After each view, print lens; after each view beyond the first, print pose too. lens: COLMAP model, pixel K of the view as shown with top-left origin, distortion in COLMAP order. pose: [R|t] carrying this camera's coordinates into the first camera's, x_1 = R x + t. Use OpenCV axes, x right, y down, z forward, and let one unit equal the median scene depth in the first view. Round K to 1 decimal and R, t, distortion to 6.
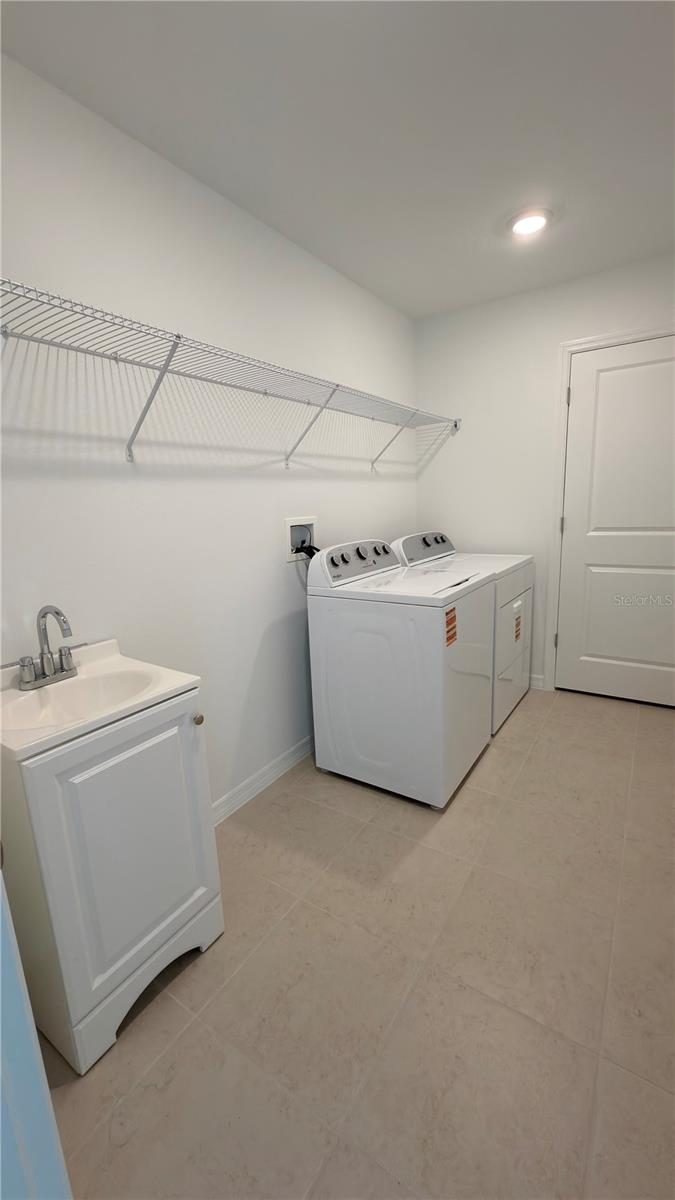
lens RADIAL K [[481.9, 0, 334.2], [0, 481.9, 600.7], [0, 0, 1]] dist [0.003232, 0.000698]
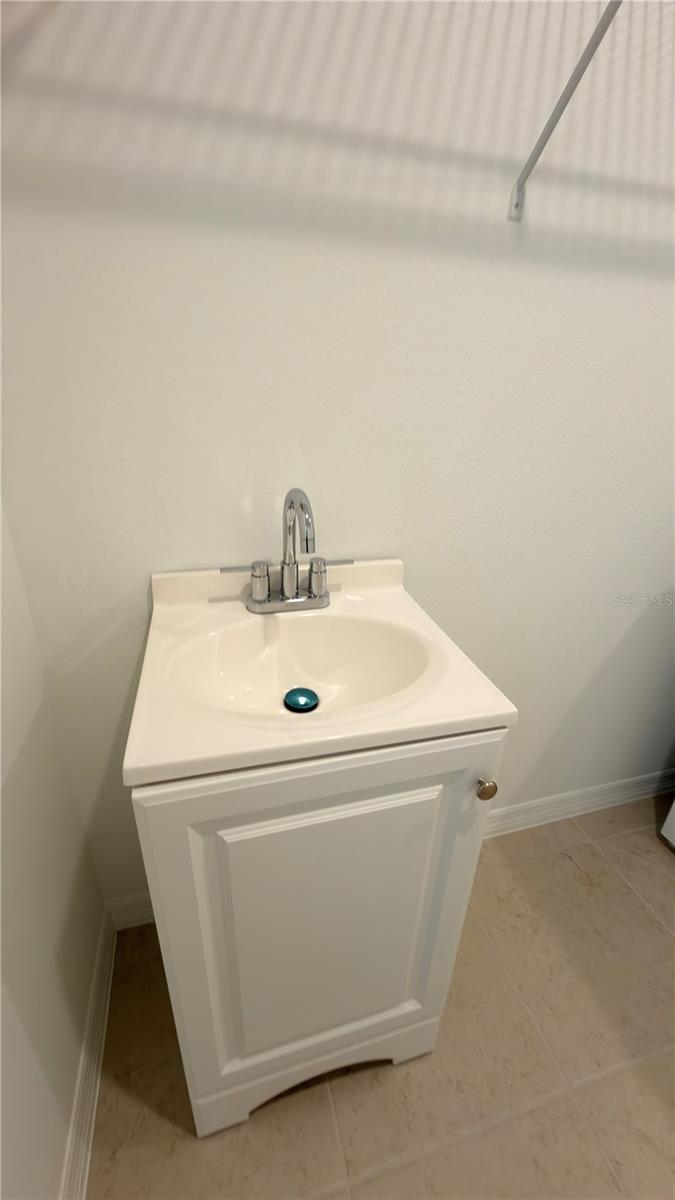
lens RADIAL K [[481.9, 0, 338.0], [0, 481.9, 598.0], [0, 0, 1]] dist [0.003232, 0.000698]
pose [[0.763808, 0.332584, -0.553160, -0.186697], [-0.200346, 0.936856, 0.286639, -0.039937], [0.613563, -0.108113, 0.782210, 0.540033]]
